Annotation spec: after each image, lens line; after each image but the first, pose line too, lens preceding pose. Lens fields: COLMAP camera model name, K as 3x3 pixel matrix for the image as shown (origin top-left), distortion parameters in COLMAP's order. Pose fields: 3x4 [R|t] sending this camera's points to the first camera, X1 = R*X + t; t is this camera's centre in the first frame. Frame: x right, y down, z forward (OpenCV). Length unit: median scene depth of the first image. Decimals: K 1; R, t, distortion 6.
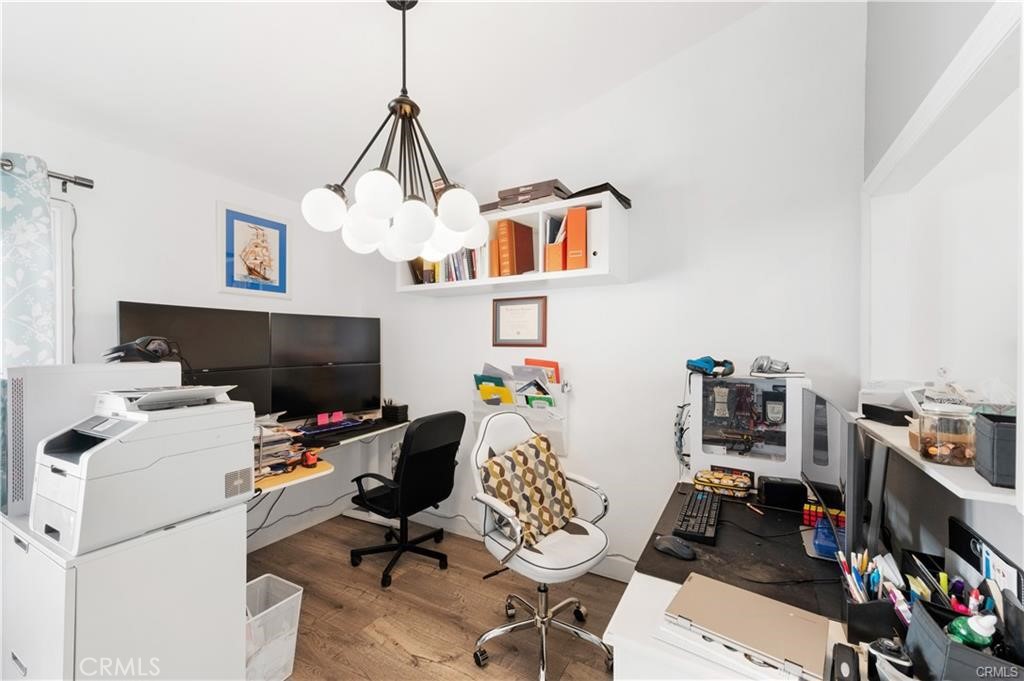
lens RADIAL K [[408.2, 0, 511.8], [0, 408.2, 343.7], [0, 0, 1]] dist [0.000192, -0.000109]
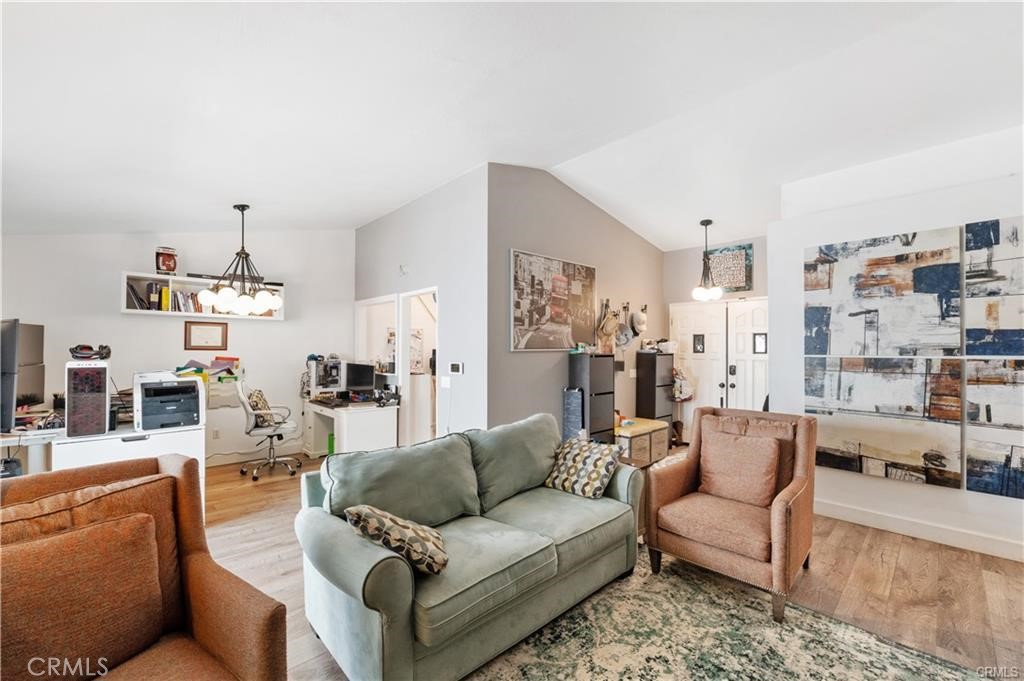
lens RADIAL K [[408.2, 0, 511.8], [0, 408.2, 343.7], [0, 0, 1]] dist [0.000192, -0.000109]
pose [[0.300465, 0.016896, 0.953643, -1.334774], [-0.007768, 0.999853, -0.015267, -0.003584], [-0.953761, -0.002820, 0.300552, -0.821543]]
